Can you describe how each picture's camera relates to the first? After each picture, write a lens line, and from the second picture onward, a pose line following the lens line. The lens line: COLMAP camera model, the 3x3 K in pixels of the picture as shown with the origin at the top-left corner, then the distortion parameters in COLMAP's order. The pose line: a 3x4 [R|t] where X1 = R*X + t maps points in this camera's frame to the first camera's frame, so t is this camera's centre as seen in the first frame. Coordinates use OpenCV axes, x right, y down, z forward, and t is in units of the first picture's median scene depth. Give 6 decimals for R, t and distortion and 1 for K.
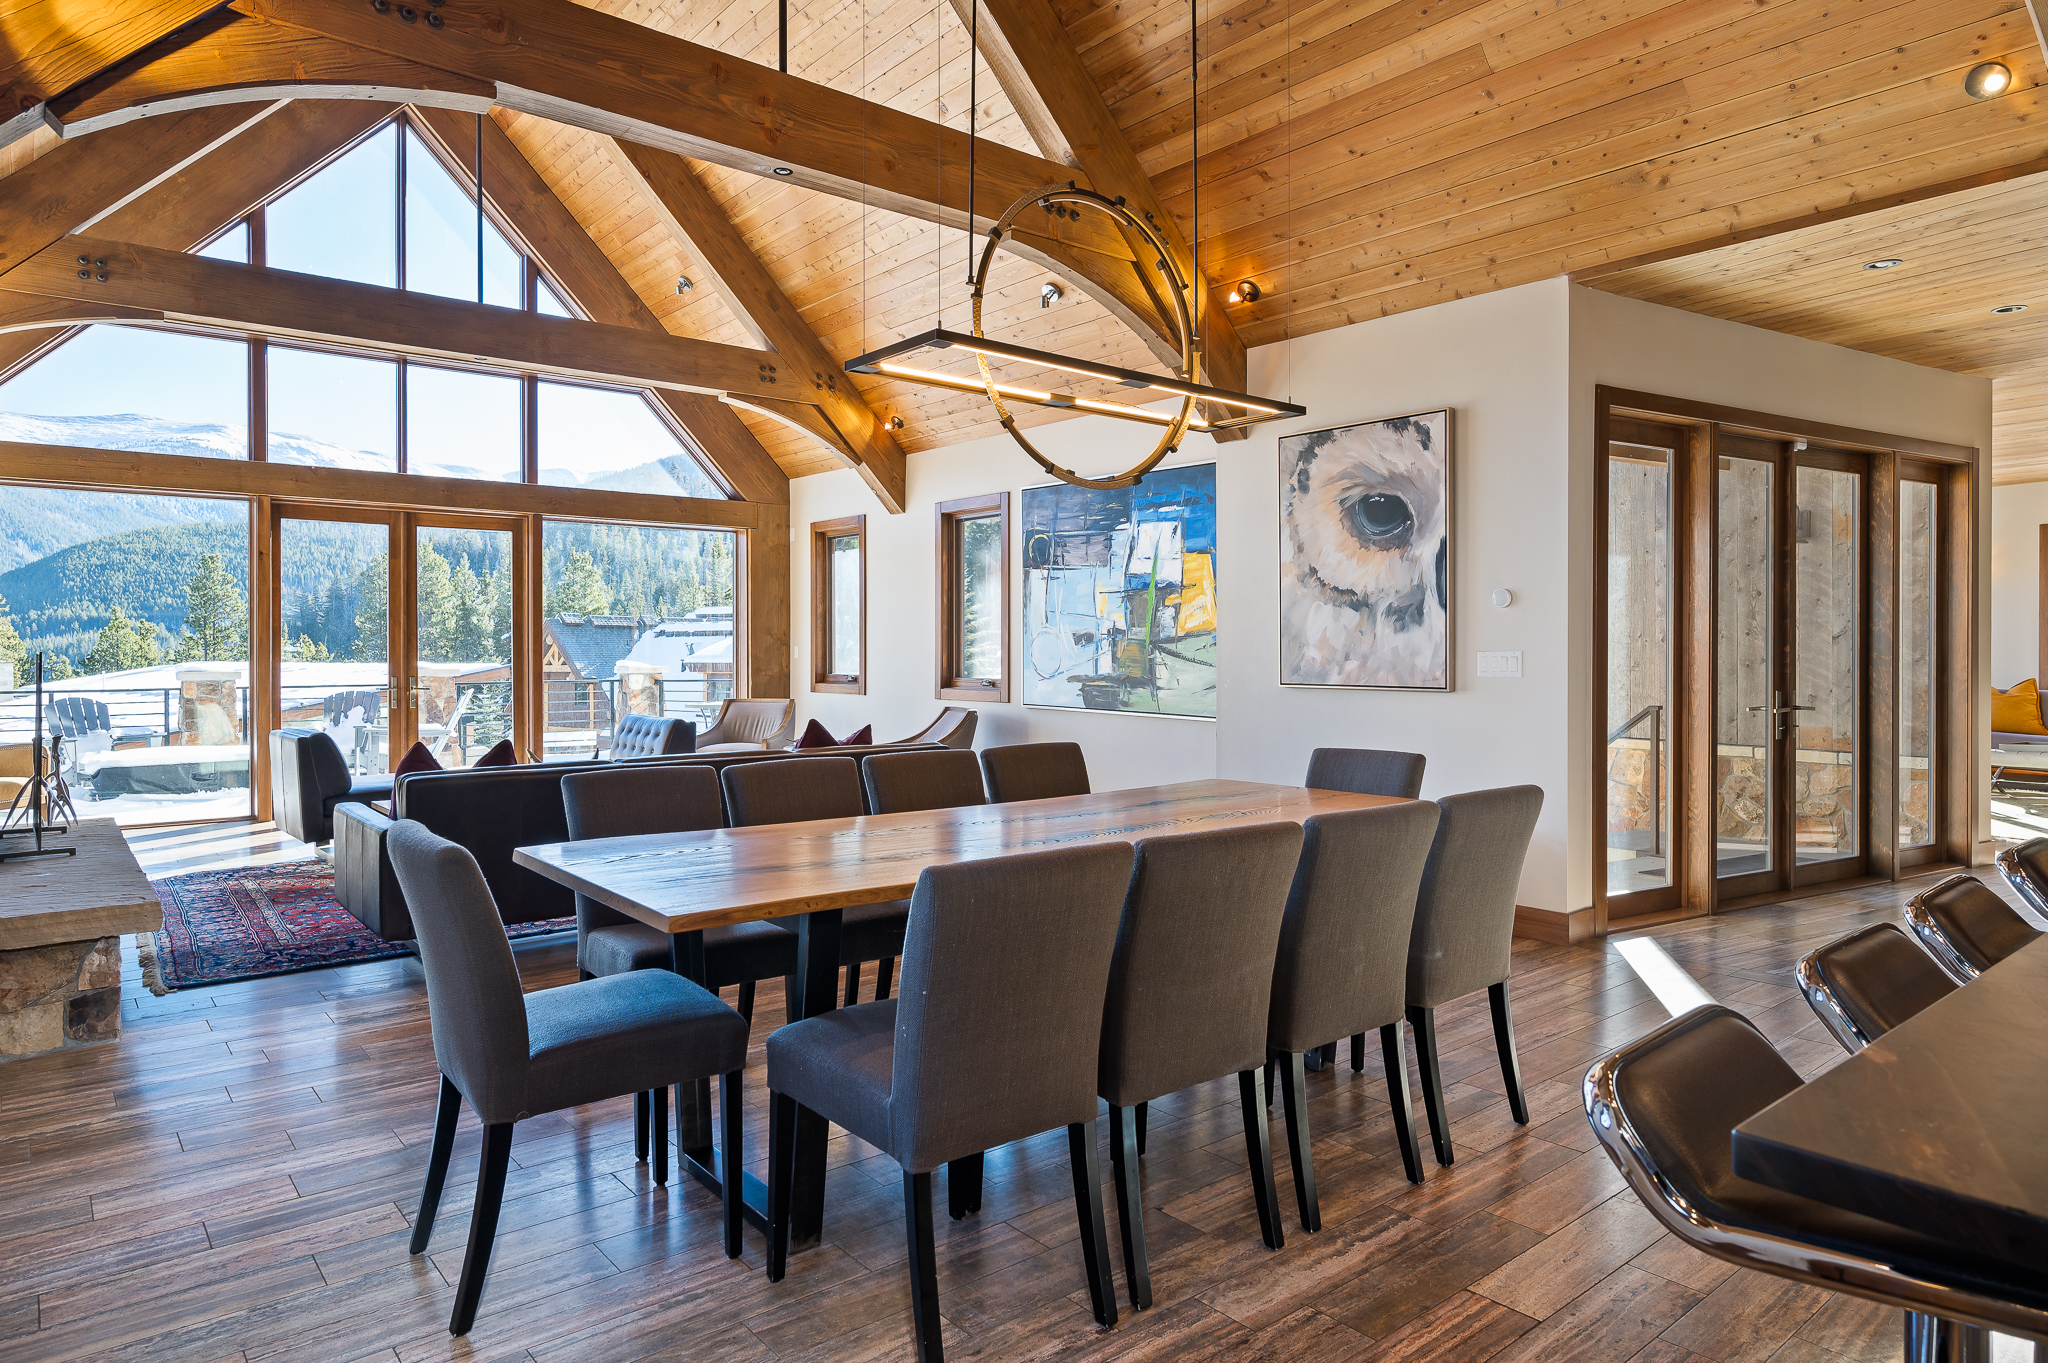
lens RADIAL K [[1221.6, 0, 1023.9], [0, 1221.6, 661.4], [0, 0, 1]] dist [-0.002623, -0.000207]
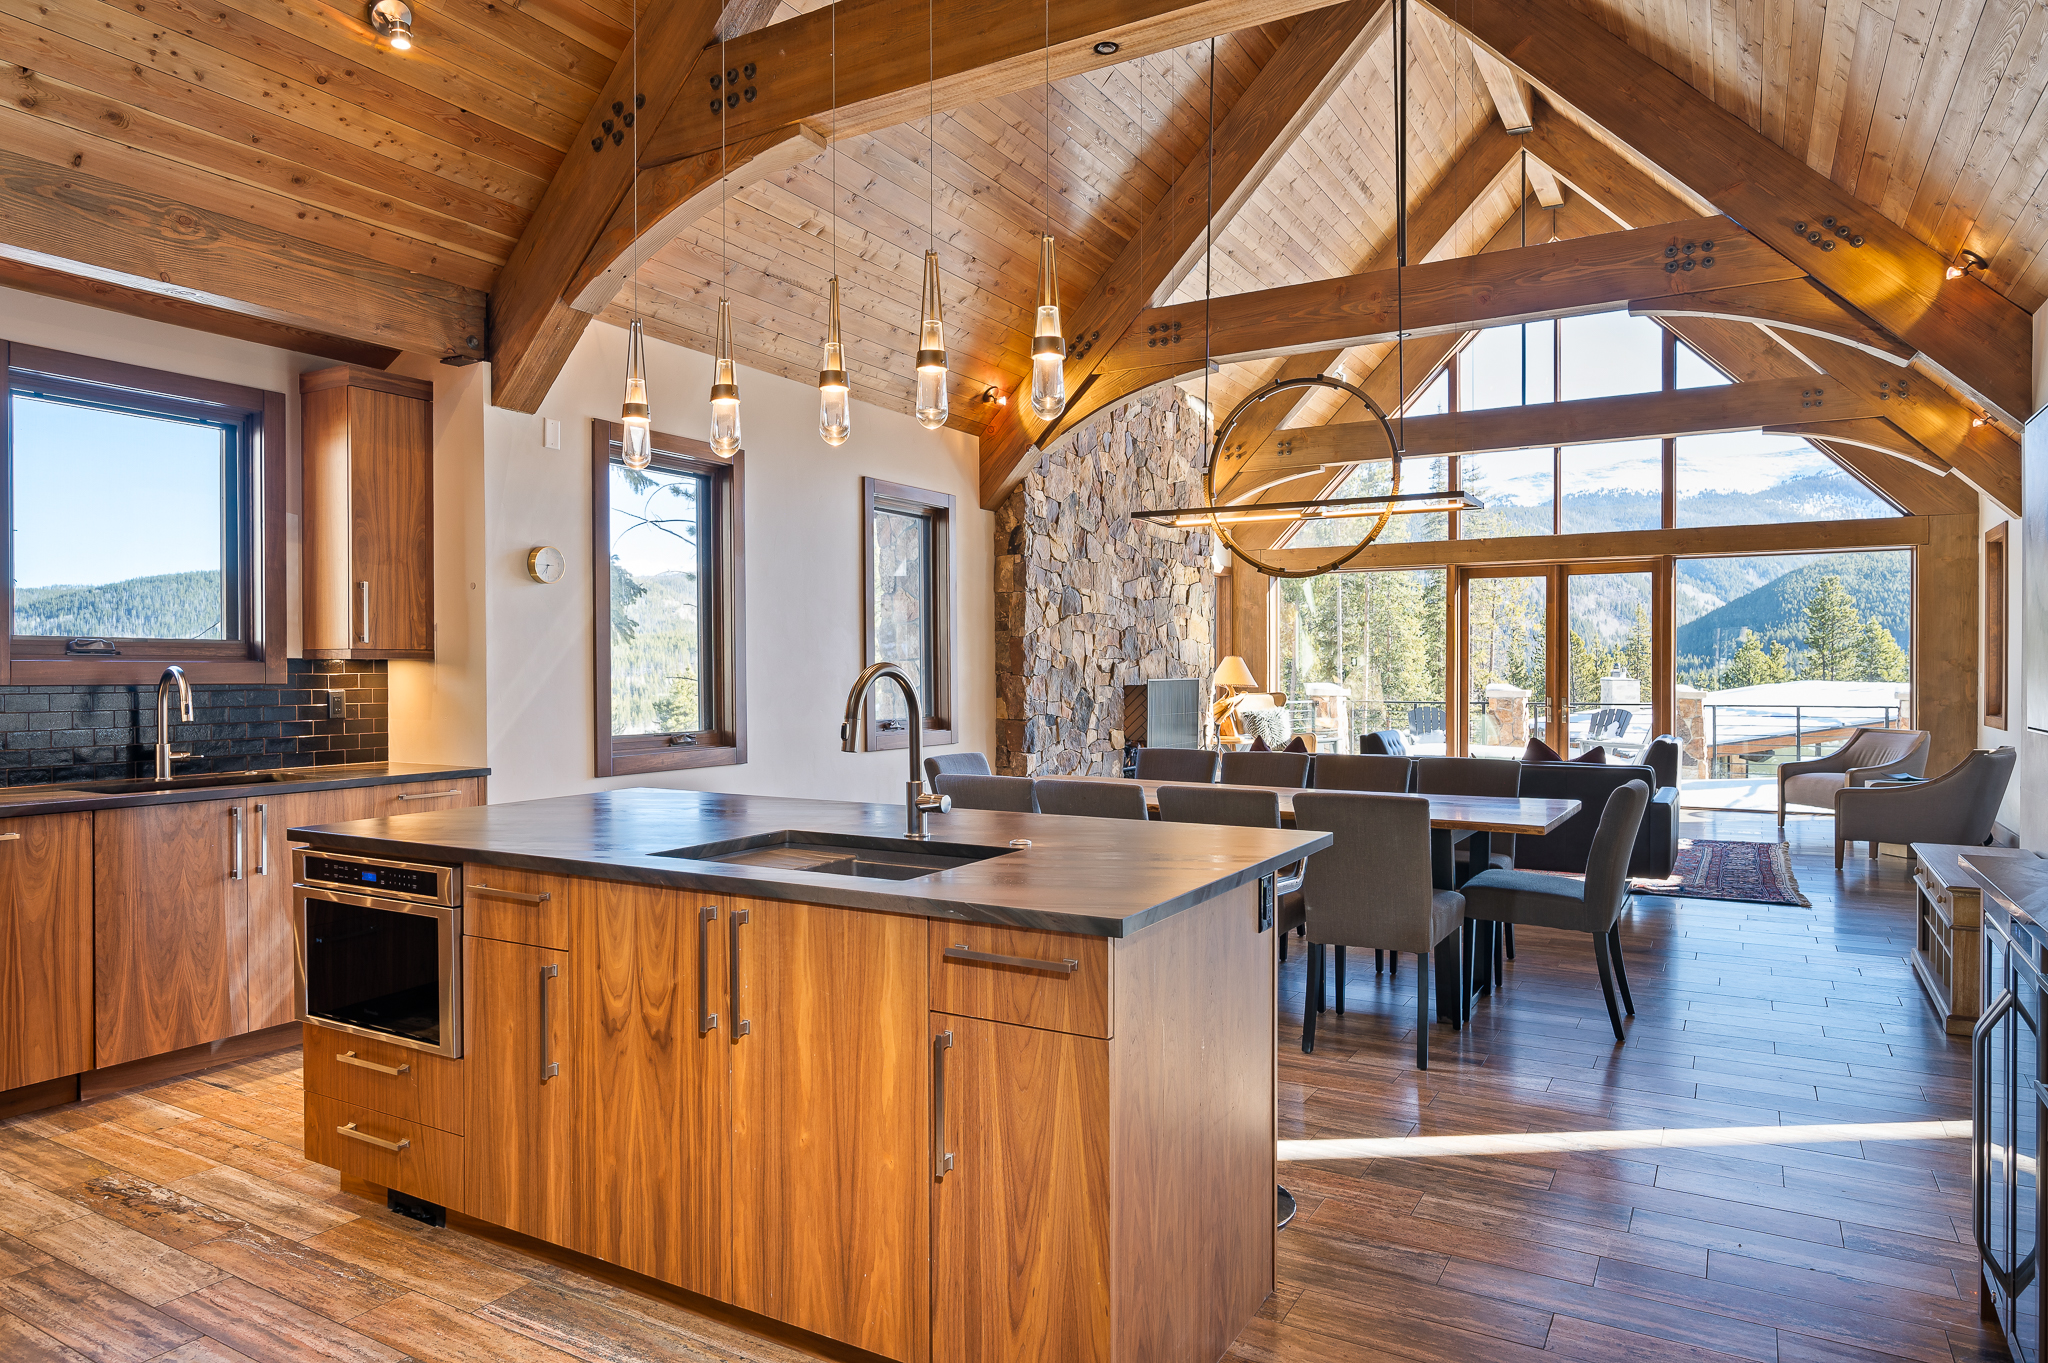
lens RADIAL K [[1232.1, 0, 1034.0], [0, 1232.1, 681.5], [0, 0, 1]] dist [-0.003382, -0.000361]
pose [[0.348395, 0.009519, -0.937299, 0.478210], [-0.008069, 0.999942, 0.007156, -0.008351], [0.937313, 0.005070, 0.348452, 0.062939]]
